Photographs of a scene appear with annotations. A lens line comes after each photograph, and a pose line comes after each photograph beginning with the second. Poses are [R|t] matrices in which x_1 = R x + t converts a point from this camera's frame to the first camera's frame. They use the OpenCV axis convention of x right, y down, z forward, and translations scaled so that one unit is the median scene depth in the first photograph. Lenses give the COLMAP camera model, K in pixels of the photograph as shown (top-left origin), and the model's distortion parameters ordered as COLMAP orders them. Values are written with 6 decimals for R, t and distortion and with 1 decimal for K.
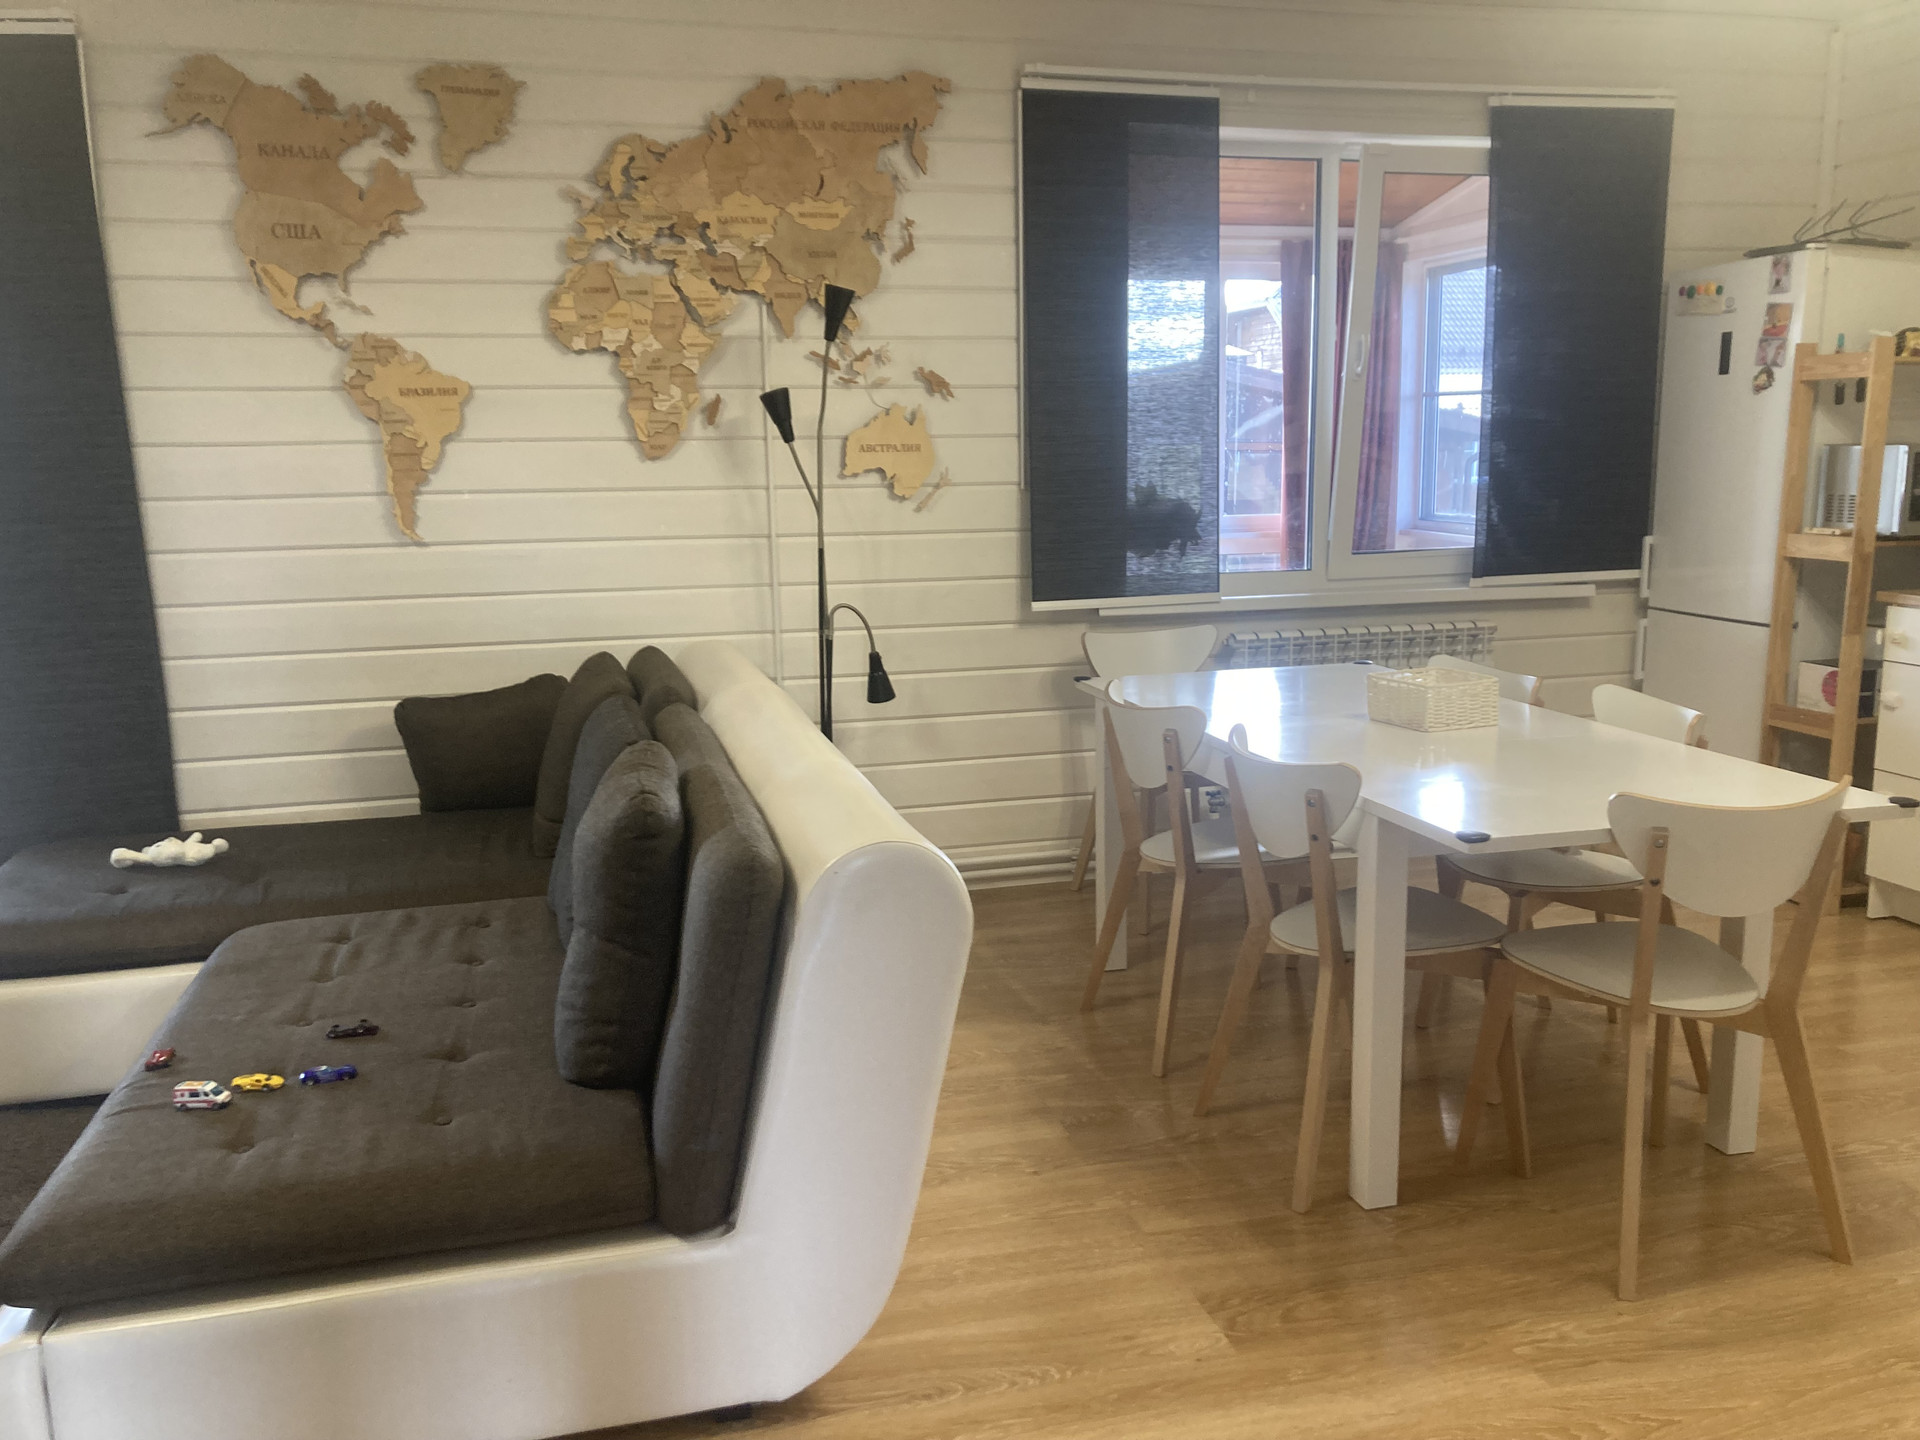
lens RADIAL K [[1587.6, 0, 991.4], [0, 1587.6, 706.3], [0, 0, 1]] dist [0.025129, -0.002872]
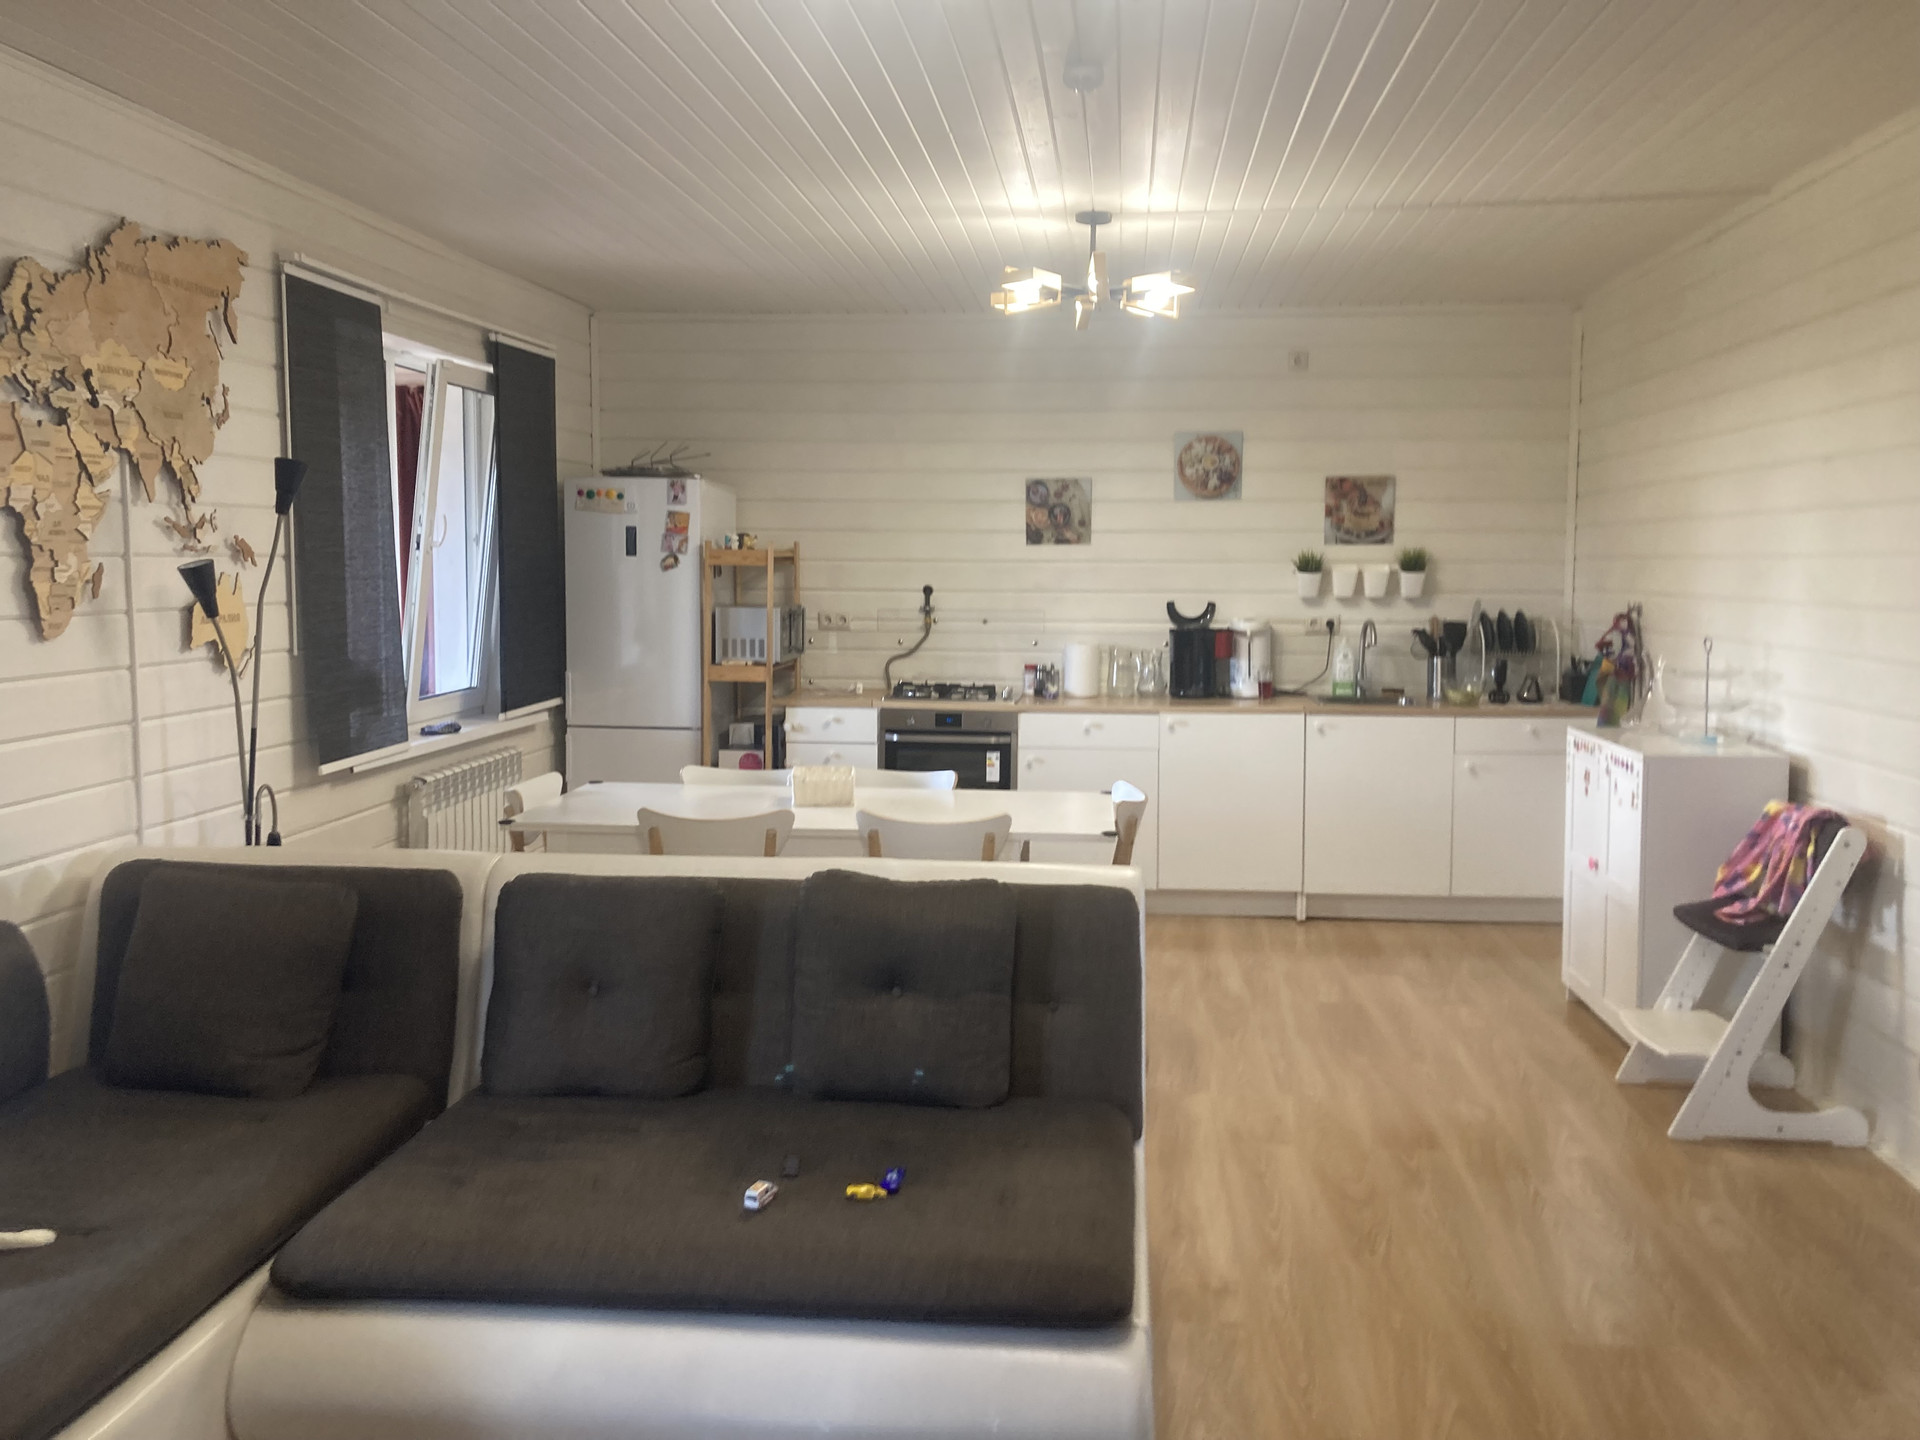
lens RADIAL K [[1578.3, 0, 960.6], [0, 1578.3, 671.1], [0, 0, 1]] dist [0.081275, 0.004838]
pose [[0.366008, -0.050875, 0.929220, -0.851814], [0.138526, 0.990359, -0.000341, -0.075801], [-0.920244, 0.128846, 0.369527, 0.261824]]
